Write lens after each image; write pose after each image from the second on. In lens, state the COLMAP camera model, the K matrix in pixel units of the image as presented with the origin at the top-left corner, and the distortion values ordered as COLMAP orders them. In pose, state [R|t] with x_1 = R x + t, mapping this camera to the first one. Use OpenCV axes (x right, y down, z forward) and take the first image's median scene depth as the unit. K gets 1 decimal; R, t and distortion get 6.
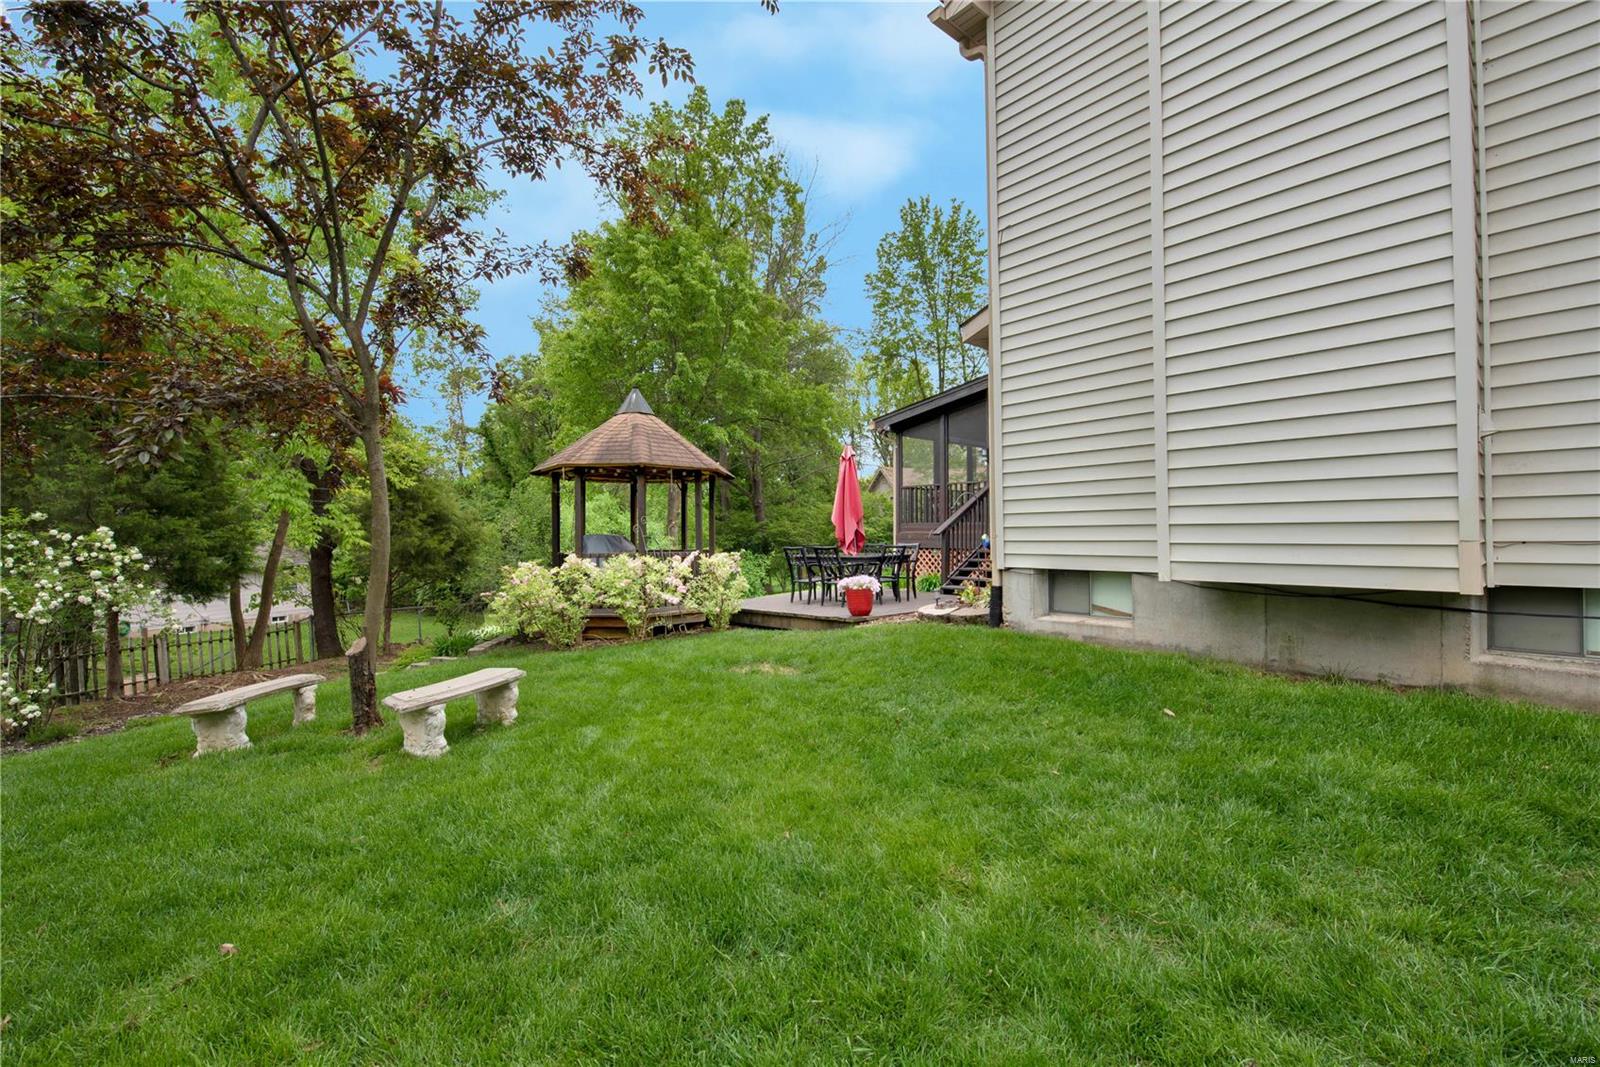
lens RADIAL K [[668.7, 0, 800.0], [0, 668.7, 533.5], [0, 0, 1]] dist [0.000305, 0.000017]
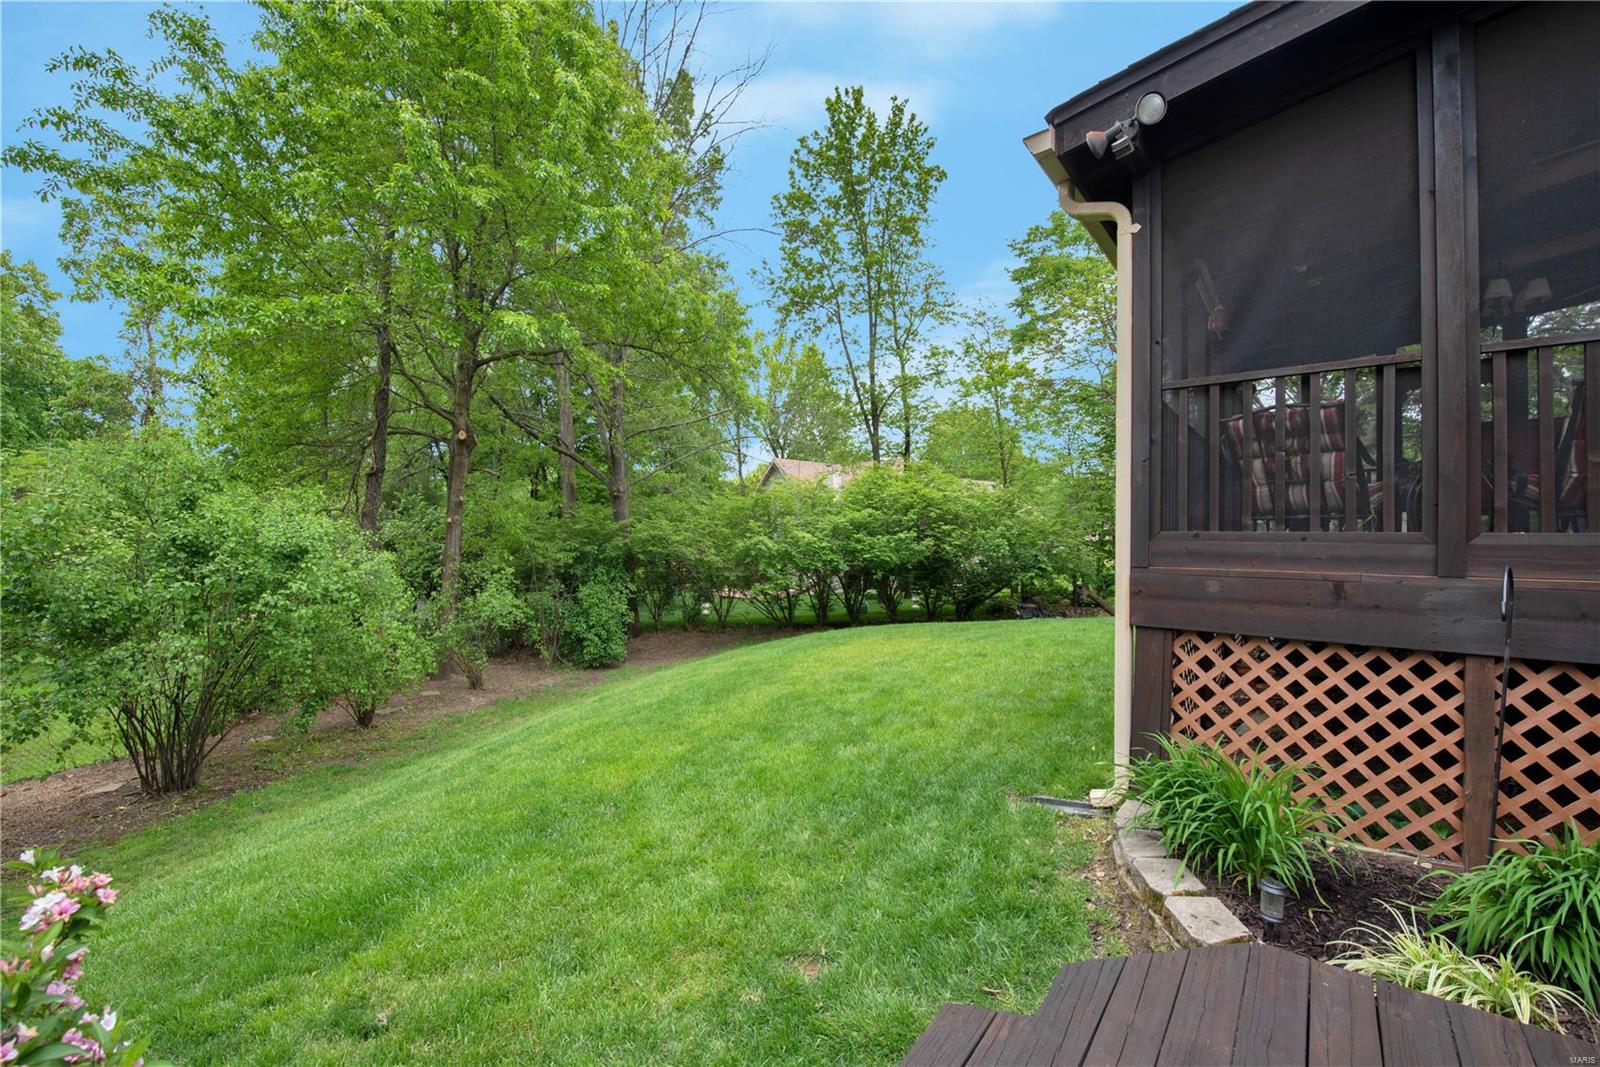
lens RADIAL K [[645.9, 0, 806.9], [0, 645.9, 531.2], [0, 0, 1]] dist [-0.001251, -0.000268]
pose [[0.978434, 0.010811, 0.206277, -0.011300], [-0.009969, 0.999937, -0.005124, -0.005327], [-0.206320, 0.002957, 0.978480, 0.309144]]
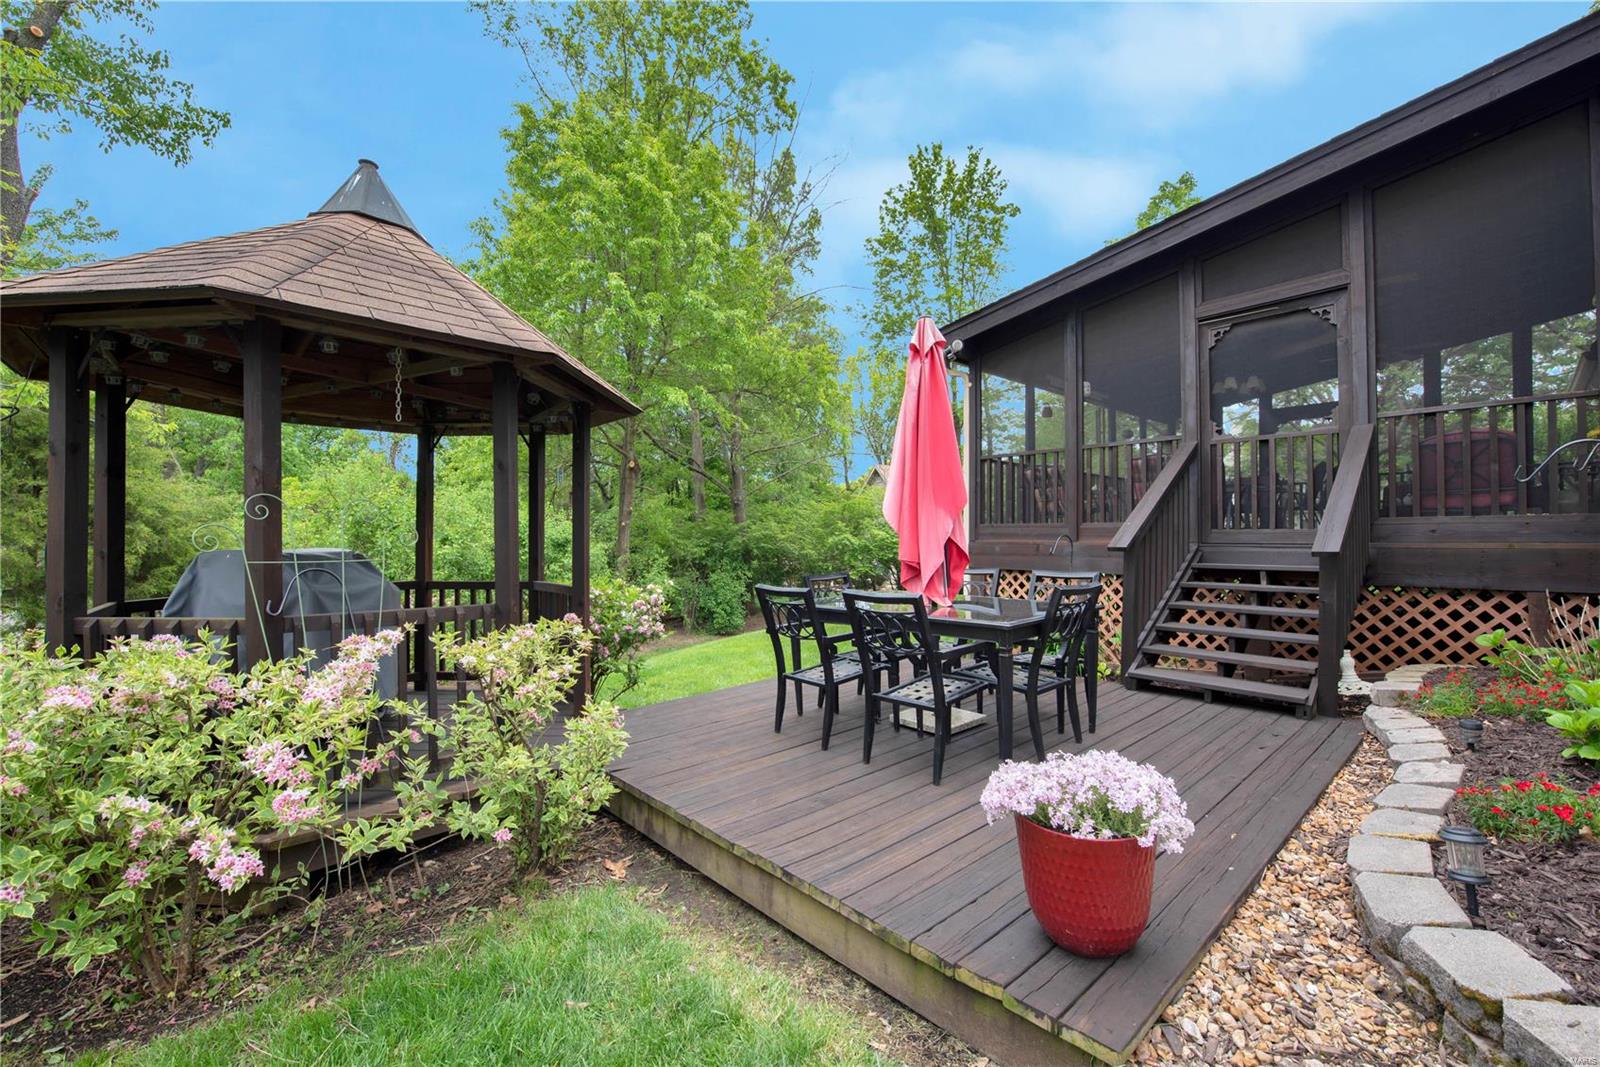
lens RADIAL K [[645.9, 0, 806.9], [0, 645.9, 531.2], [0, 0, 1]] dist [-0.001251, -0.000268]
pose [[0.999539, 0.002653, 0.030256, -0.002262], [-0.002431, 0.999970, -0.007346, -0.002129], [-0.030274, 0.007269, 0.999515, 0.186444]]
